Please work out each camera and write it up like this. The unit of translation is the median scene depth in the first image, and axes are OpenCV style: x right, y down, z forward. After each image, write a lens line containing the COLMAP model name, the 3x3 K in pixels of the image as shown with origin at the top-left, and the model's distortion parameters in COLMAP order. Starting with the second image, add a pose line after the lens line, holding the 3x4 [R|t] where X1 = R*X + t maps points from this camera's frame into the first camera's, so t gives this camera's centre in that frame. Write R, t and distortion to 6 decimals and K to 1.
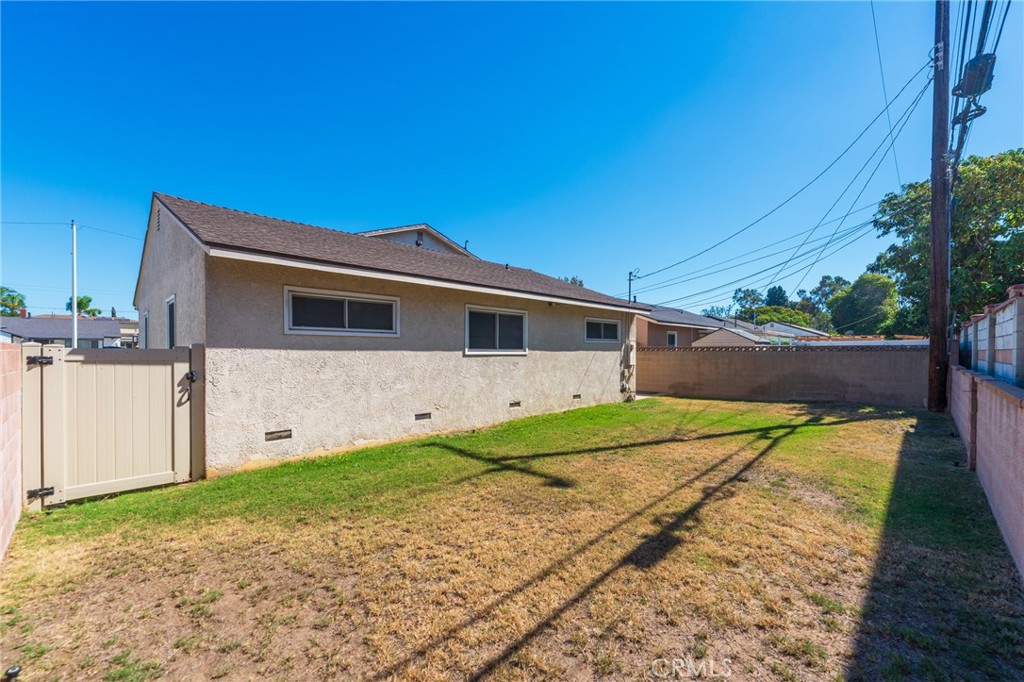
lens RADIAL K [[419.5, 0, 517.5], [0, 419.5, 346.8], [0, 0, 1]] dist [0.003218, -0.002293]
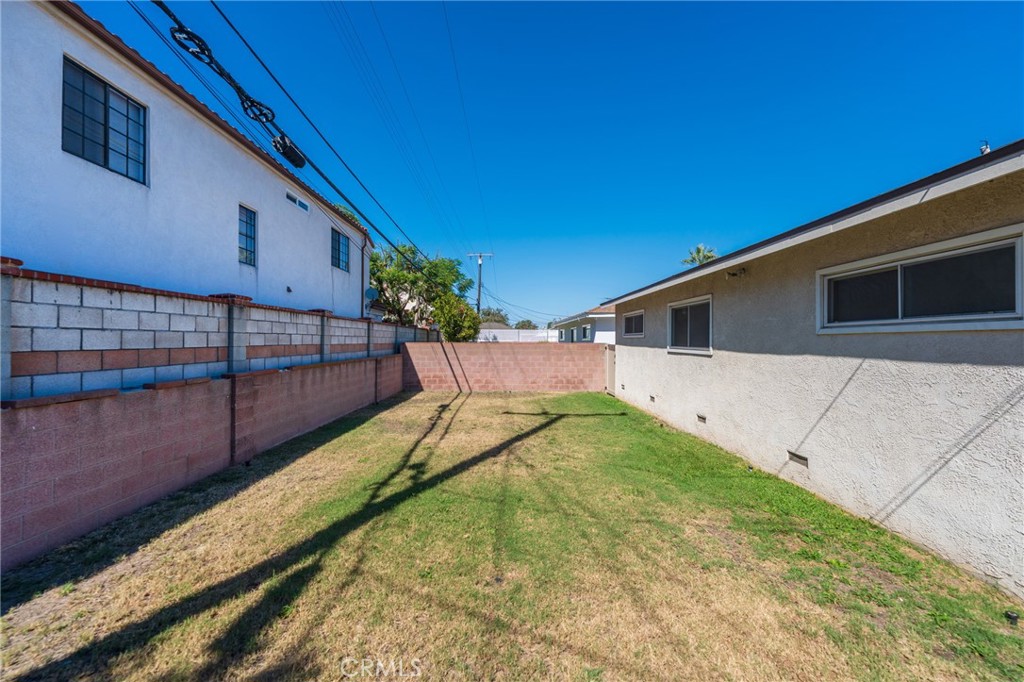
lens RADIAL K [[419.5, 0, 515.3], [0, 419.5, 341.0], [0, 0, 1]] dist [0.003218, -0.002293]
pose [[-0.706865, -0.000371, -0.707349, 0.764480], [0.003098, 0.999989, -0.003620, -0.004430], [0.707342, -0.004750, -0.706856, 1.269756]]
